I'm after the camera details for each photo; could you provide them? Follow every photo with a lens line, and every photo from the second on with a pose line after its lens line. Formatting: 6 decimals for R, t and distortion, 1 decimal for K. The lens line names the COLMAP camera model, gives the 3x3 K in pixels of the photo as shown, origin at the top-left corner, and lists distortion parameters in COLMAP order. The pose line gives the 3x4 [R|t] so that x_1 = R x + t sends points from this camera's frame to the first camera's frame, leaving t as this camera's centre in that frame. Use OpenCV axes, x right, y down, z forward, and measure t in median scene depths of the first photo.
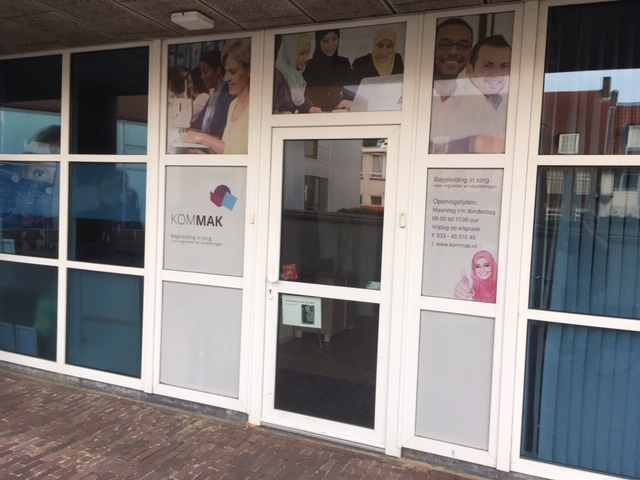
lens RADIAL K [[540.4, 0, 320.6], [0, 540.4, 242.1], [0, 0, 1]] dist [0.013616, 0.002258]
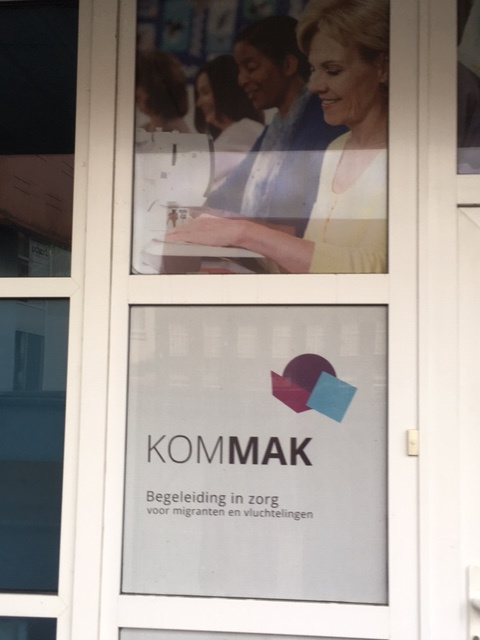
lens RADIAL K [[798.8, 0, 240.1], [0, 798.8, 318.0], [0, 0, 1]] dist [0.038815, 0.000000]
pose [[0.958906, -0.001684, 0.283719, -0.380104], [0.042715, 0.989442, -0.138492, -0.054280], [-0.280491, 0.144920, 0.948854, 0.471458]]
